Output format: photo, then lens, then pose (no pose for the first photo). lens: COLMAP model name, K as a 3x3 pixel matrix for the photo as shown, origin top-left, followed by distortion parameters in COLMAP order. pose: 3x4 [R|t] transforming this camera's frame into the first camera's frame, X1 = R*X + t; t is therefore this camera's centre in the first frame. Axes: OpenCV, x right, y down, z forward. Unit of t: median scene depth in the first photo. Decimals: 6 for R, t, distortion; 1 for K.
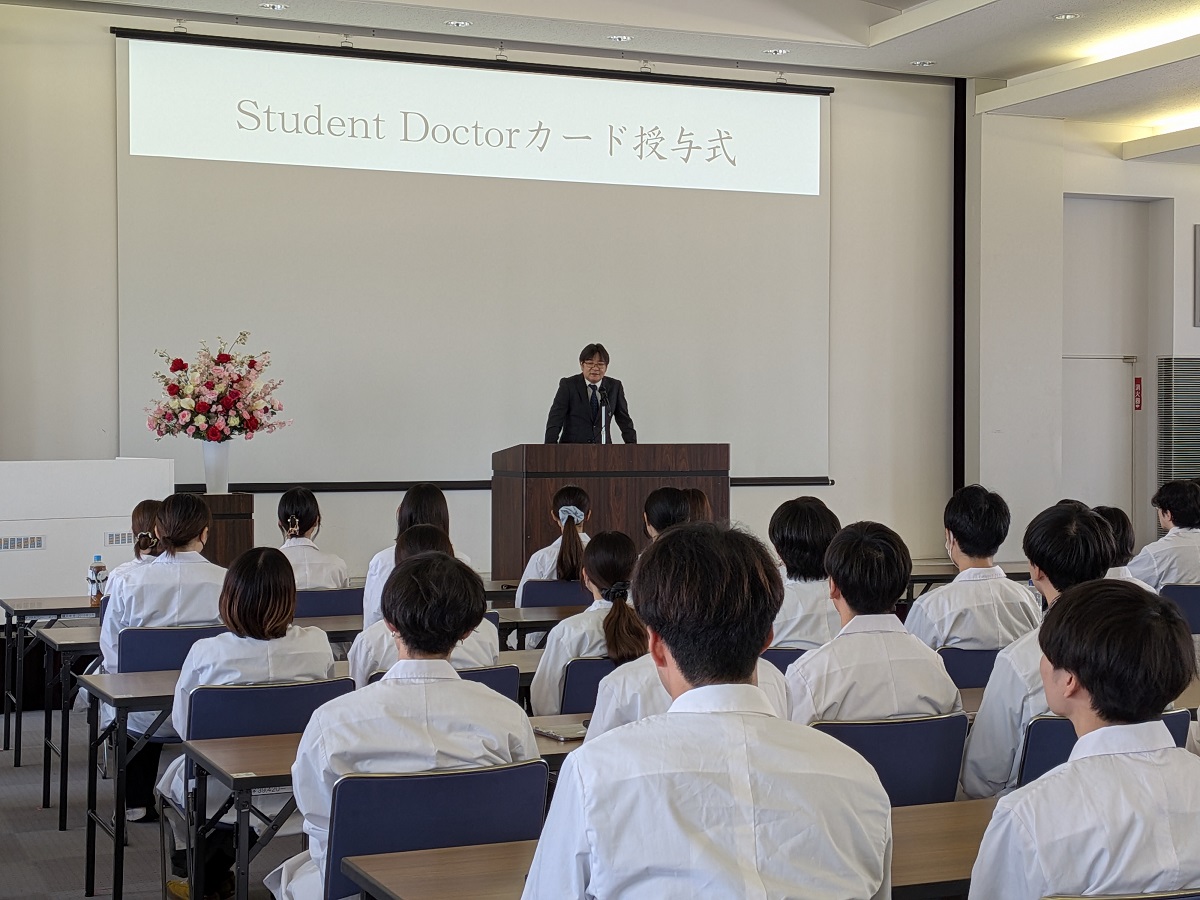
lens RADIAL K [[2297.0, 0, 600.0], [0, 2297.0, 450.0], [0, 0, 1]] dist [0.058835, -0.313987]
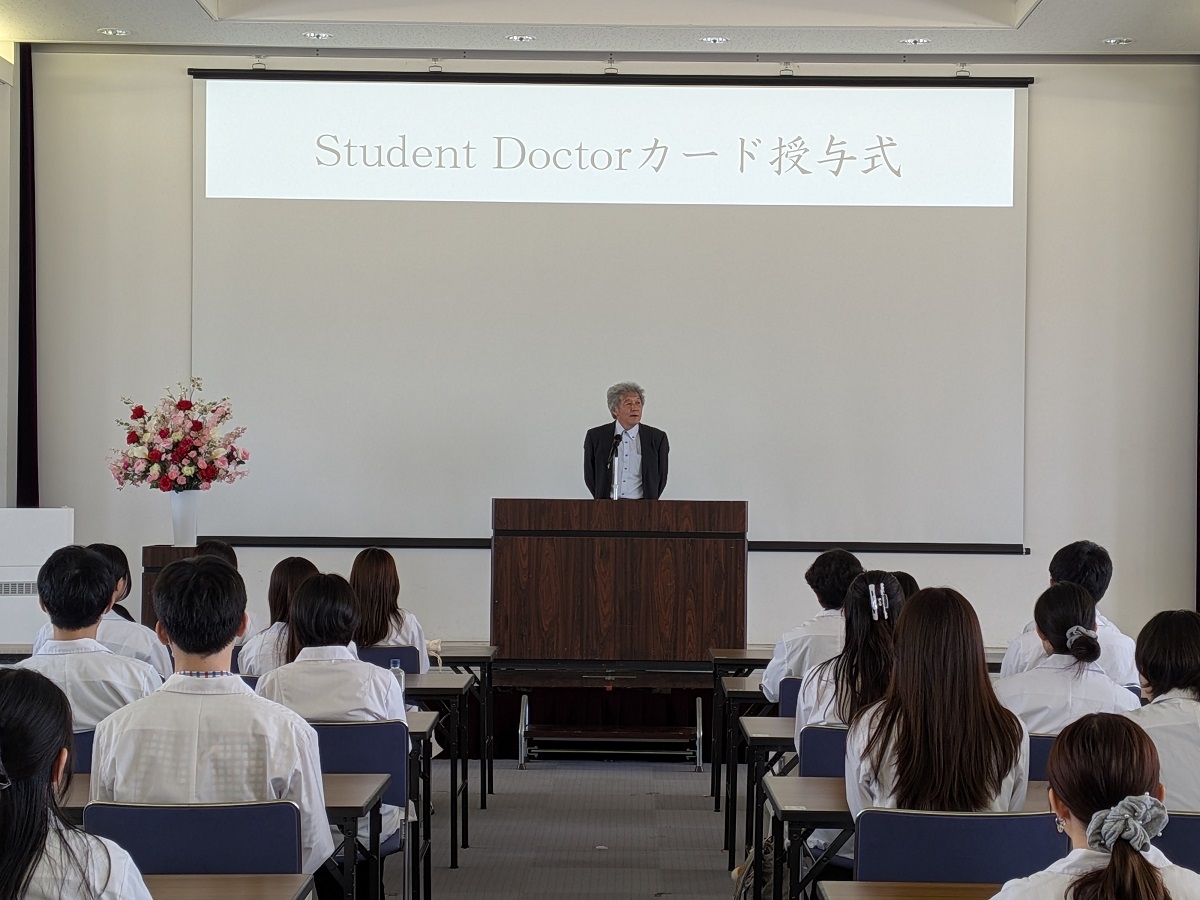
lens RADIAL K [[2297.0, 0, 600.0], [0, 2297.0, 450.0], [0, 0, 1]] dist [0.058835, -0.313987]
pose [[0.887714, 0.000897, -0.460395, 0.382854], [-0.012980, 0.999649, -0.023079, -0.001162], [0.460213, 0.026463, 0.887414, 0.209877]]
